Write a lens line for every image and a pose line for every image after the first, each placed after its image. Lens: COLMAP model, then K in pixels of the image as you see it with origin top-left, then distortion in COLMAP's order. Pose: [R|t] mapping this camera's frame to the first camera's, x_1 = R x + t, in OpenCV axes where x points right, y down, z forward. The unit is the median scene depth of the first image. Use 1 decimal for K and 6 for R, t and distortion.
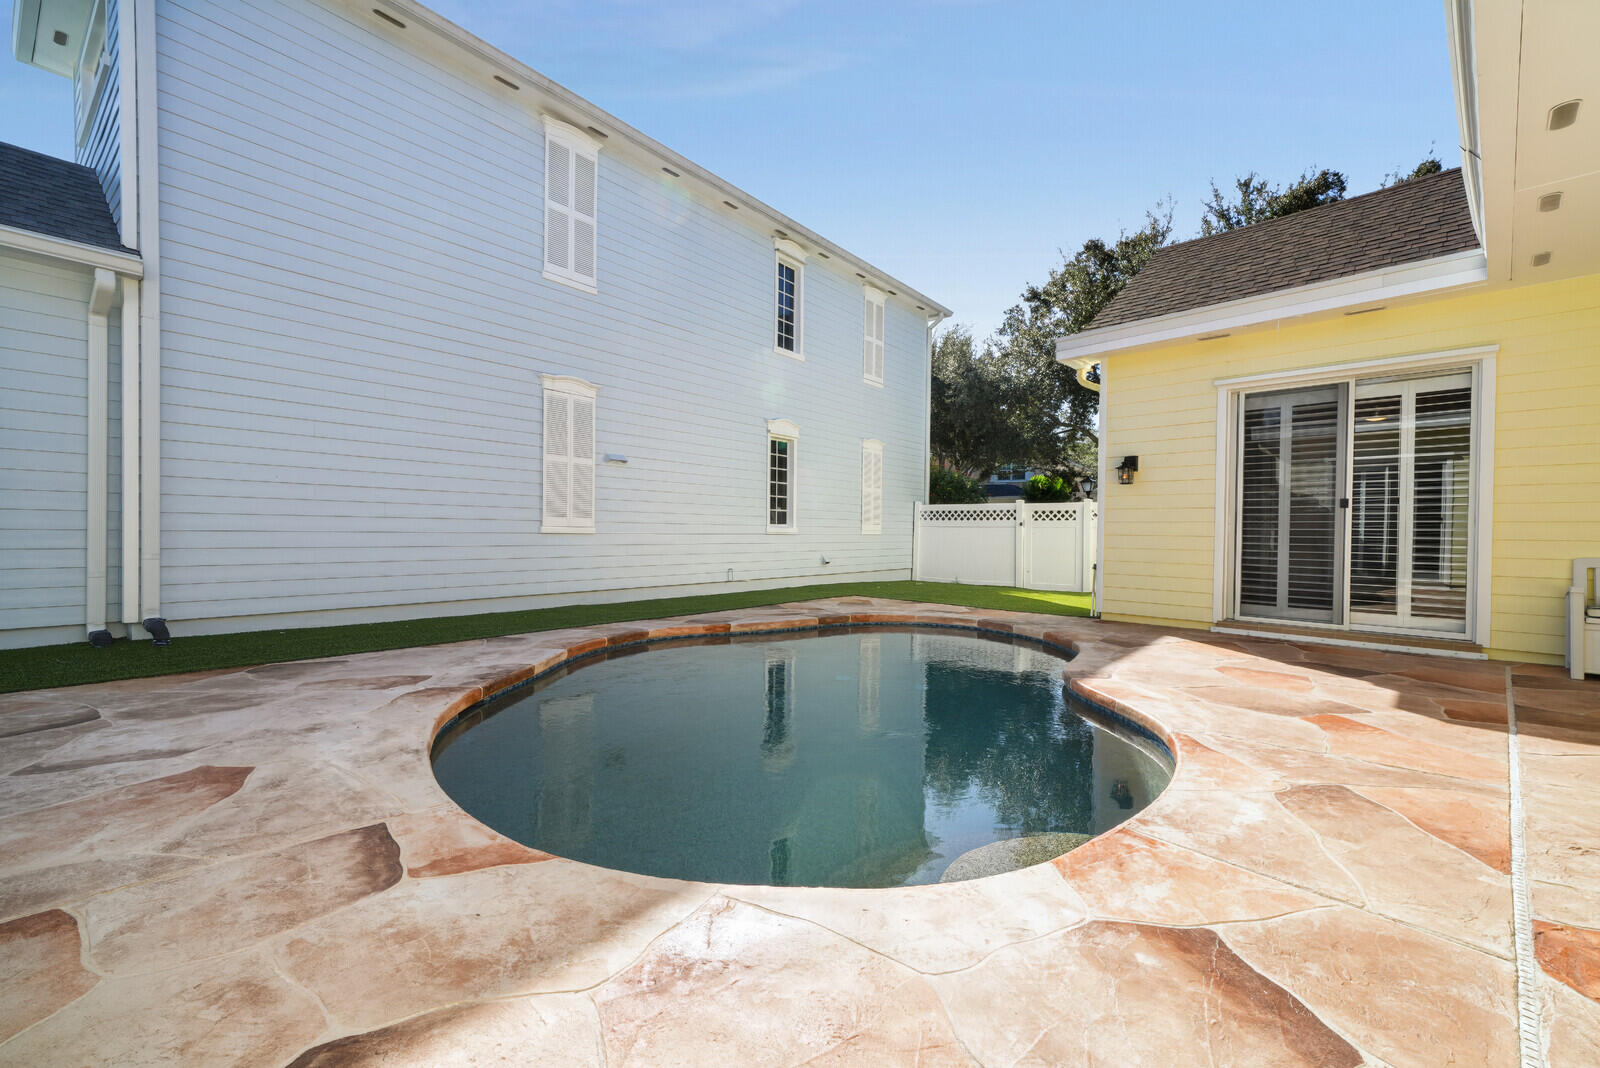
lens RADIAL K [[687.6, 0, 807.4], [0, 687.6, 541.4], [0, 0, 1]] dist [-0.001188, -0.000052]
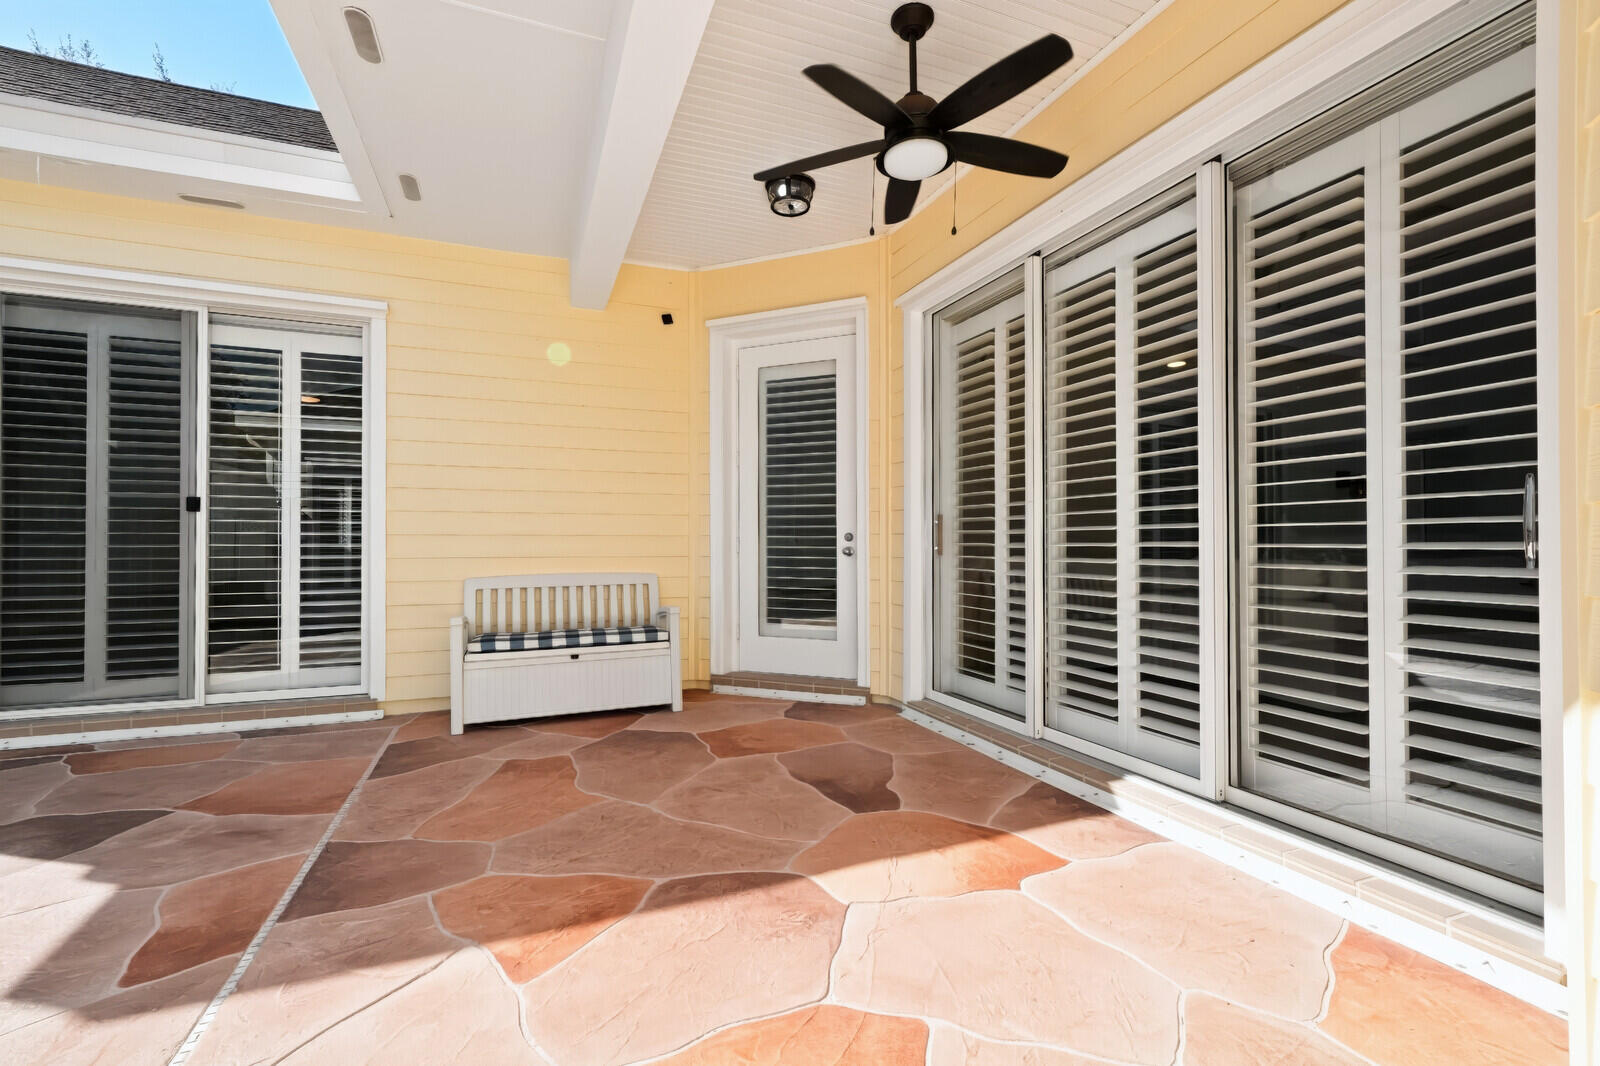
lens RADIAL K [[687.6, 0, 807.4], [0, 687.6, 540.4], [0, 0, 1]] dist [-0.001188, -0.000052]
pose [[0.378592, -0.008402, 0.925525, 0.364545], [0.017666, 0.999842, 0.001850, -0.012142], [-0.925395, 0.015650, 0.378681, 0.216778]]
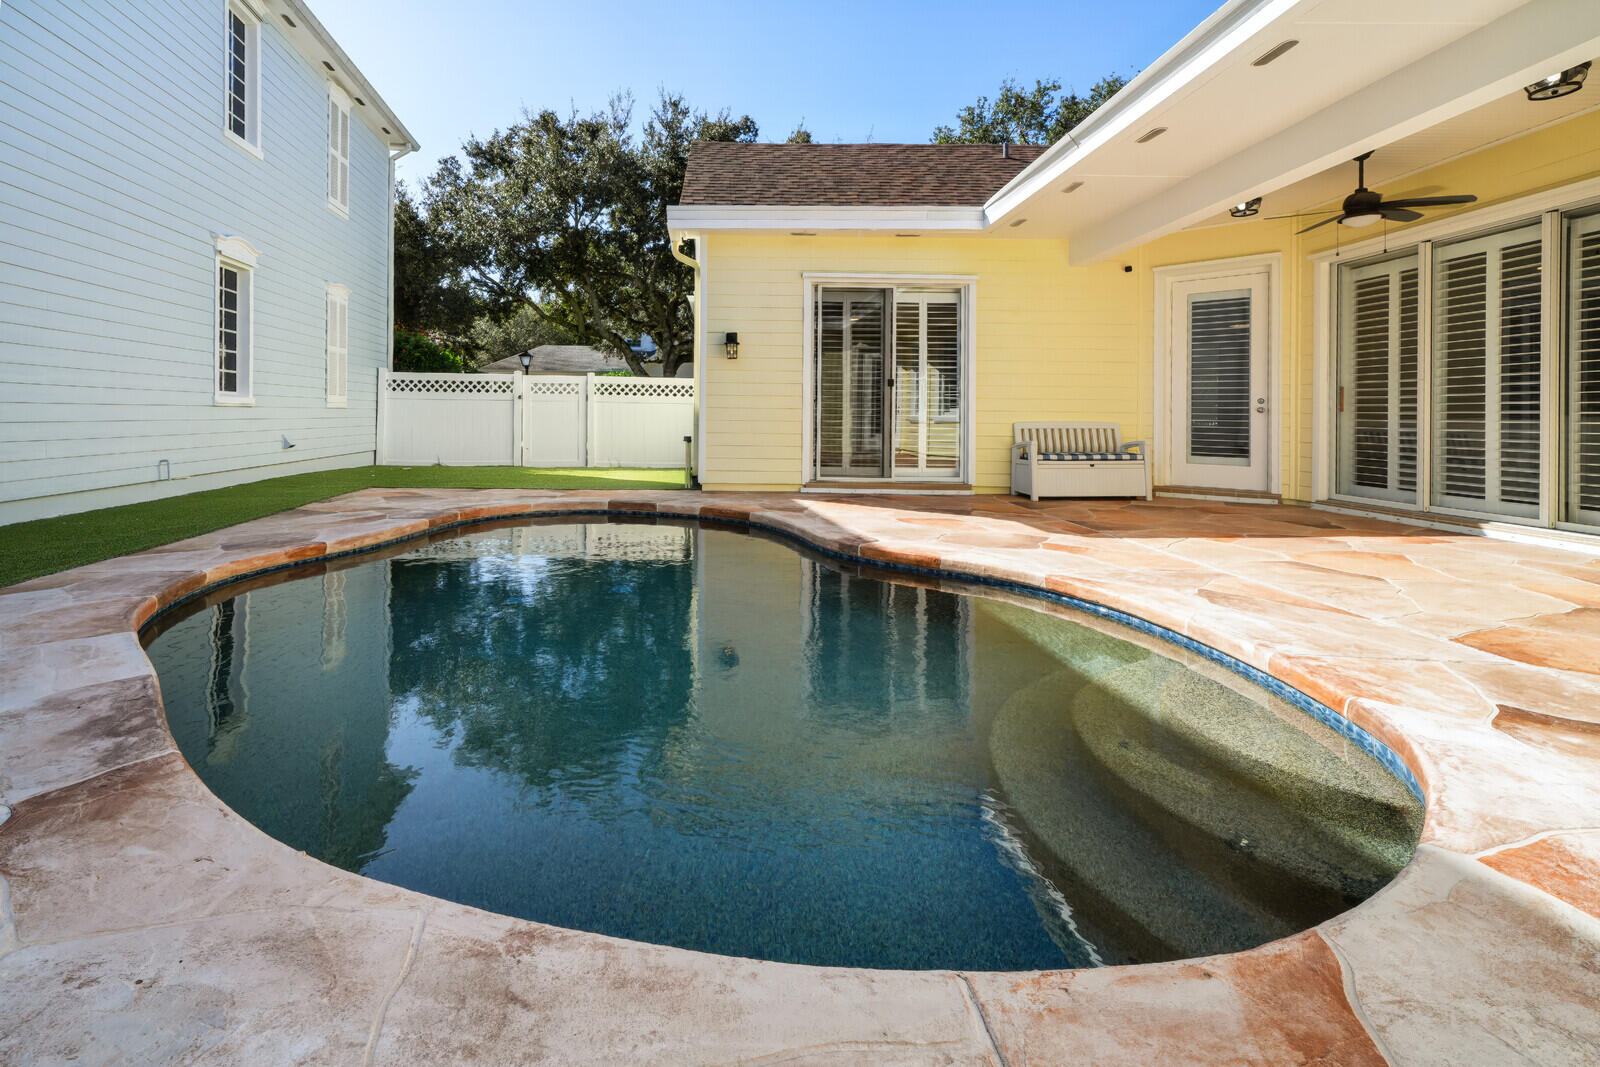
lens RADIAL K [[701.6, 0, 756.0], [0, 701.6, 411.9], [0, 0, 1]] dist [0.002674, 0.000523]
pose [[0.694438, -0.000609, 0.719552, -0.294562], [0.006428, 0.999965, -0.005357, 0.003581], [-0.719524, 0.008346, 0.694418, 0.240640]]
